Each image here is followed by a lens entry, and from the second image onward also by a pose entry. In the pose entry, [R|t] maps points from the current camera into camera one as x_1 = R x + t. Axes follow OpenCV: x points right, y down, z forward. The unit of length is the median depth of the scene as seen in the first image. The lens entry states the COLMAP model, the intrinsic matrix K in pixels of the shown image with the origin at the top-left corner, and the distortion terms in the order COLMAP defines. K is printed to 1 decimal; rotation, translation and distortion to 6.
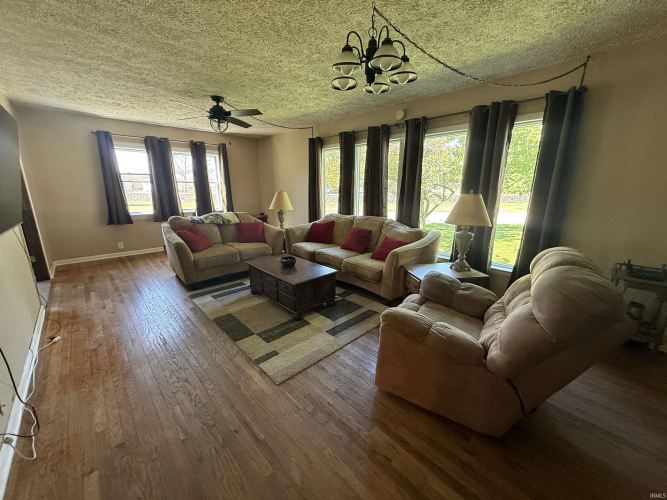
lens RADIAL K [[265.8, 0, 330.7], [0, 265.8, 250.5], [0, 0, 1]] dist [-0.008072, 0.000115]
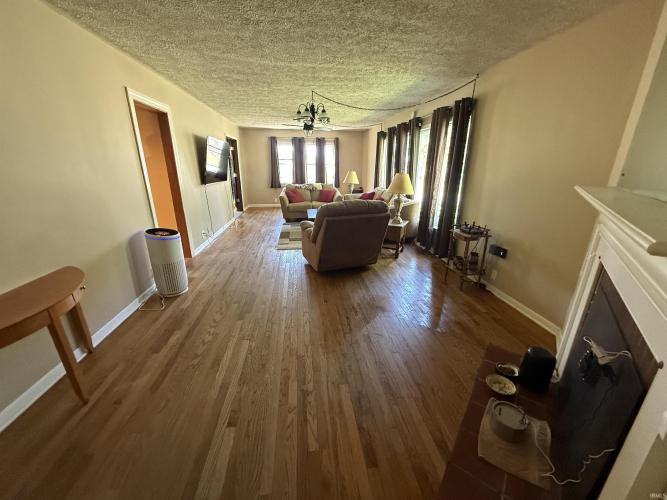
lens RADIAL K [[265.8, 0, 336.2], [0, 265.8, 250.6], [0, 0, 1]] dist [-0.008072, 0.000115]
pose [[0.815952, 0.175035, -0.550985, 0.710560], [-0.133223, 0.984343, 0.115414, 0.065581], [0.562560, -0.020768, 0.826496, -0.328566]]
